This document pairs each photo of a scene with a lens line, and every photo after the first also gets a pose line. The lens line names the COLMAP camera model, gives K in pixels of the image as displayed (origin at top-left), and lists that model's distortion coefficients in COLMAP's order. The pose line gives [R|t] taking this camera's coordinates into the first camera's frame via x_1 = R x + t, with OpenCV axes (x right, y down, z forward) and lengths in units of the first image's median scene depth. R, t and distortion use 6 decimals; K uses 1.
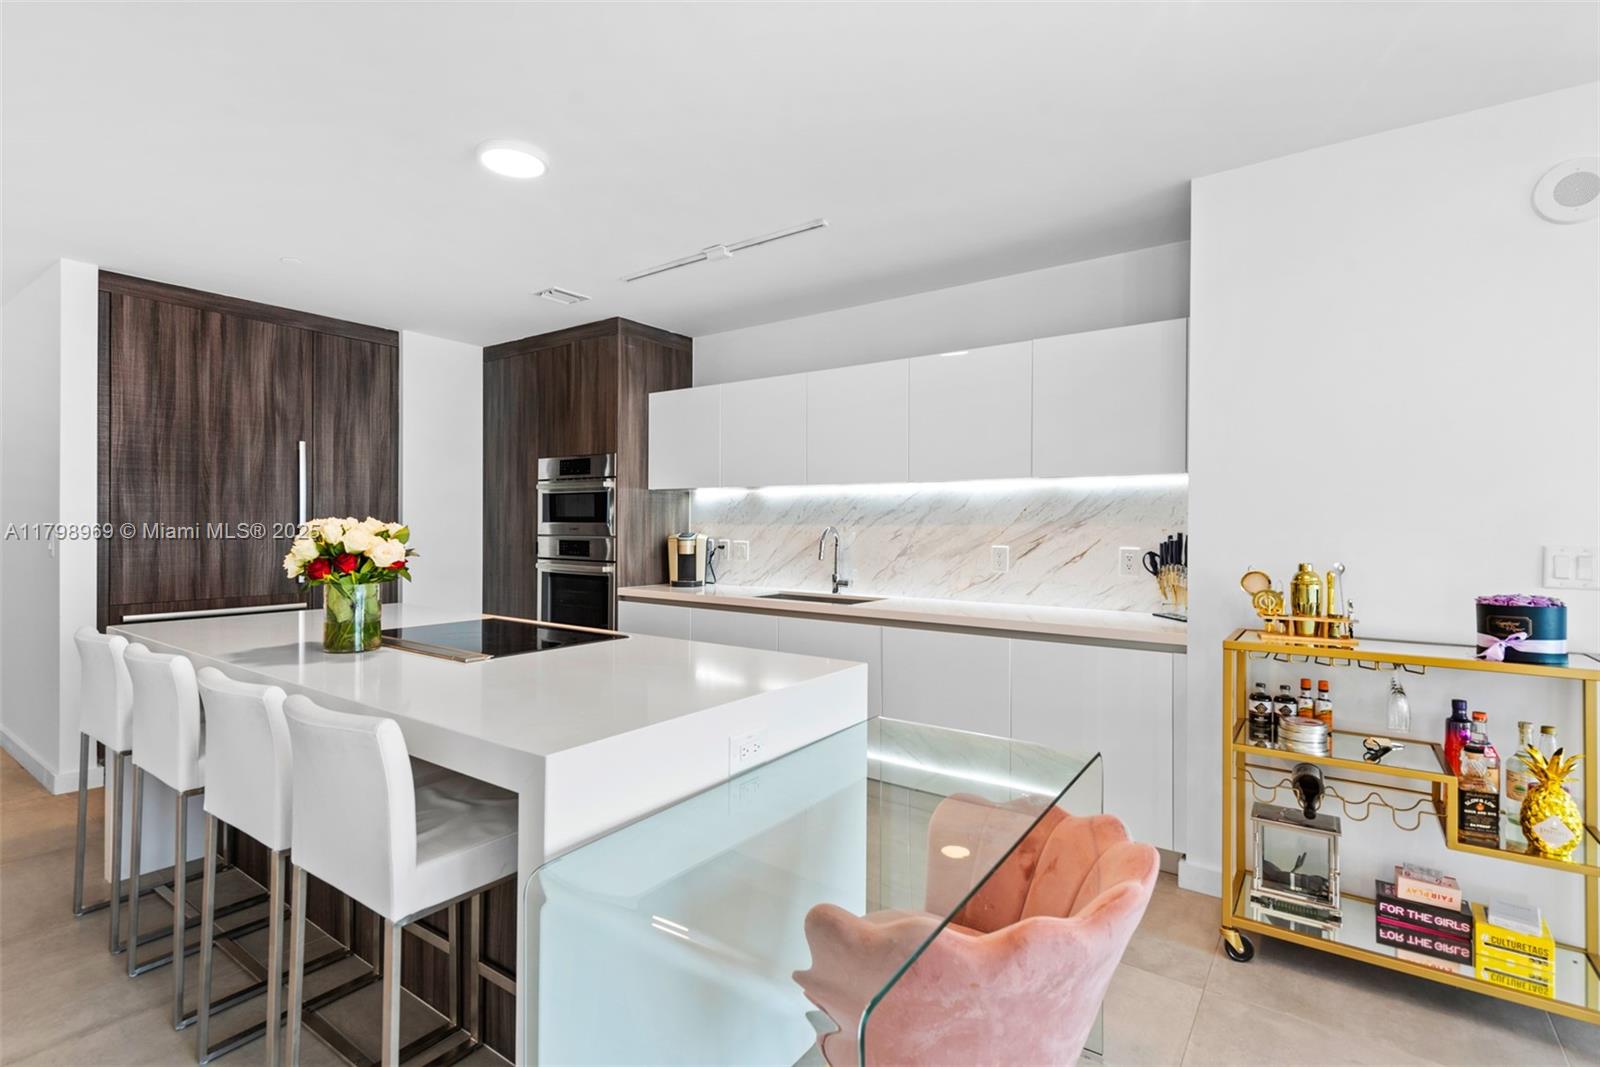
lens RADIAL K [[755.4, 0, 794.3], [0, 755.4, 521.5], [0, 0, 1]] dist [0.000588, 0.000013]
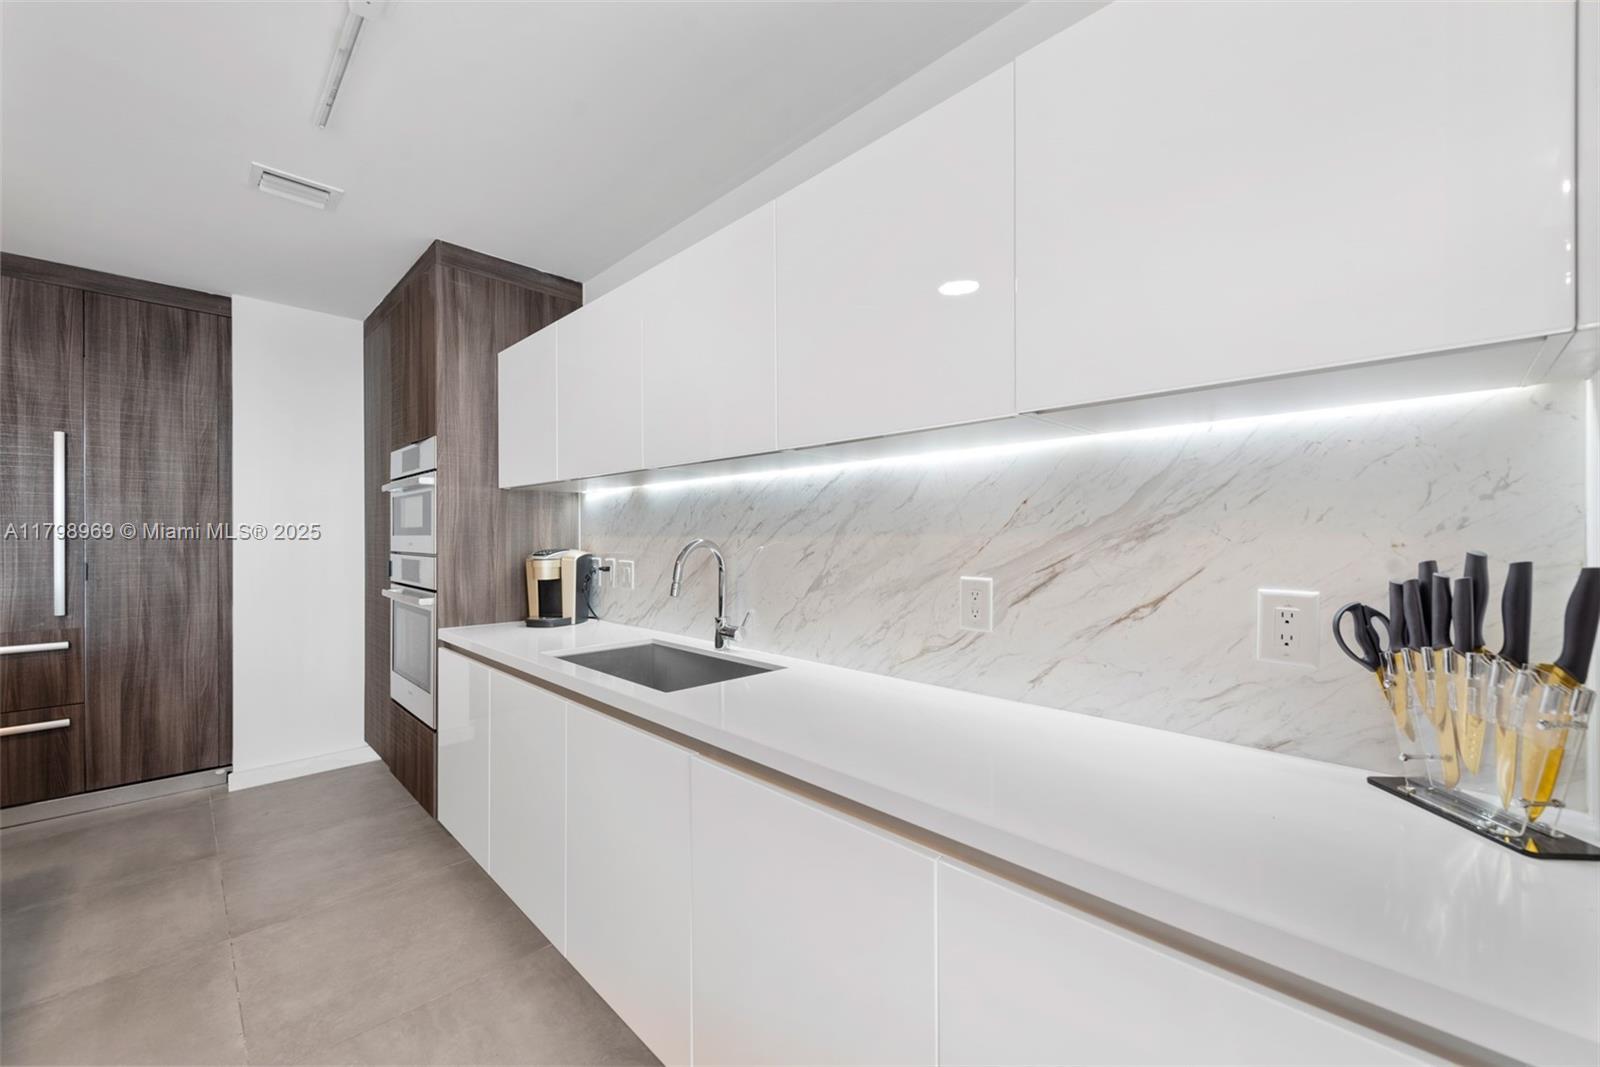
lens RADIAL K [[630.9, 0, 792.9], [0, 630.9, 528.4], [0, 0, 1]] dist [0.013793, -0.006970]
pose [[0.986171, -0.008032, -0.165535, 0.183972], [0.006615, 0.999937, -0.009106, 0.002860], [0.165598, 0.007885, 0.986162, 0.473324]]
